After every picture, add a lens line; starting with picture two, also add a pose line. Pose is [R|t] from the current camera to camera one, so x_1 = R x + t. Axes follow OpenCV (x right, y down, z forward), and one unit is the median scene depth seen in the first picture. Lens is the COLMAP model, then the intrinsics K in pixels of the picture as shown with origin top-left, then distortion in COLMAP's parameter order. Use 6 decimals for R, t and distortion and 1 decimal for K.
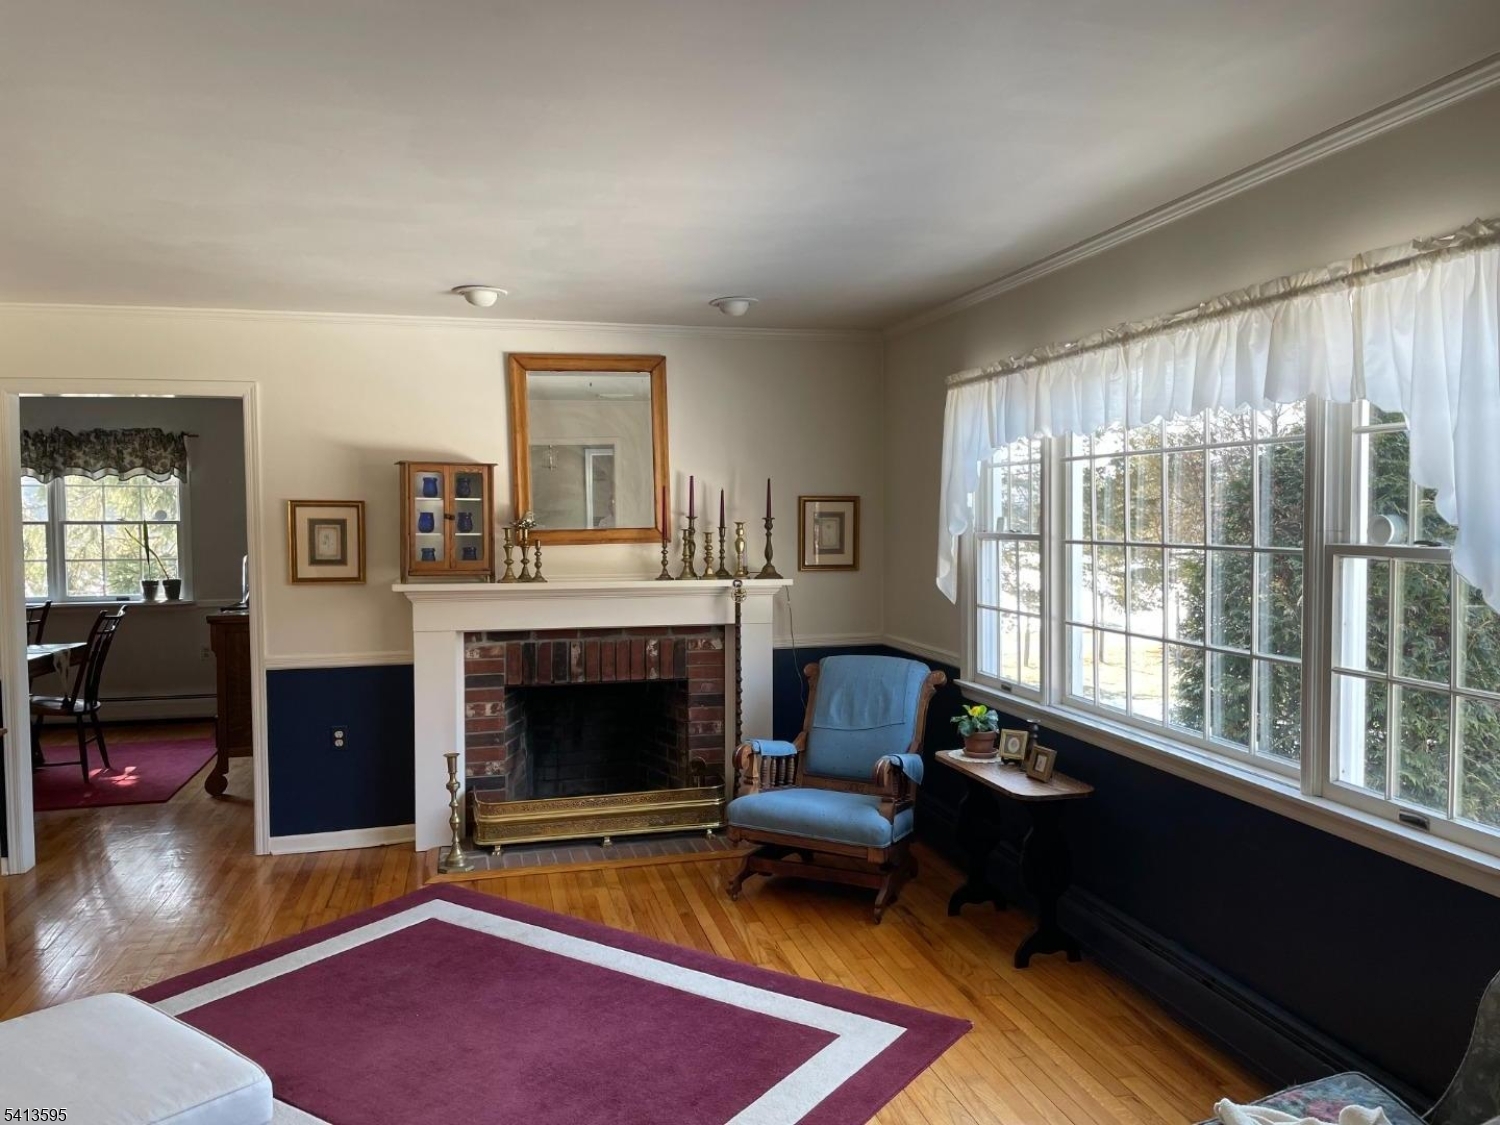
lens RADIAL K [[1141.5, 0, 750.0], [0, 1141.5, 562.5], [0, 0, 1]] dist [0.125176, -0.161963]
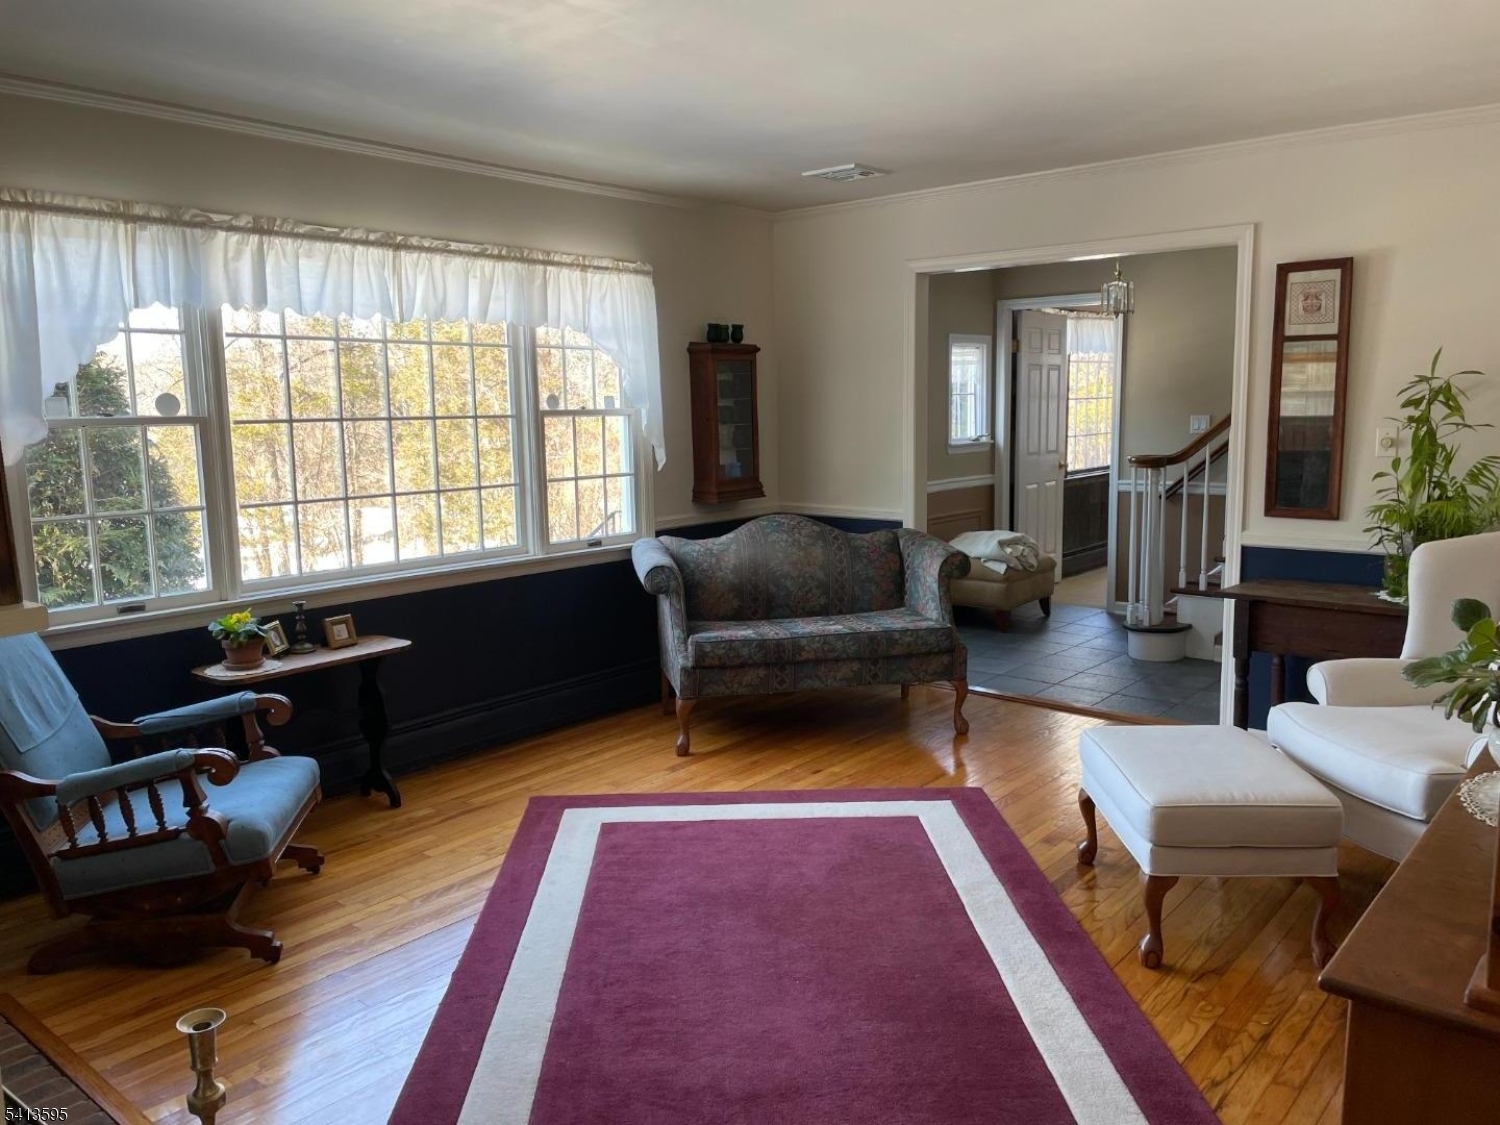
lens RADIAL K [[1141.5, 0, 750.0], [0, 1141.5, 562.5], [0, 0, 1]] dist [0.125176, -0.161963]
pose [[-0.588103, -0.099284, 0.802669, -0.508309], [0.053583, 0.985473, 0.161155, -0.024368], [-0.807009, 0.137785, -0.574240, 0.817191]]
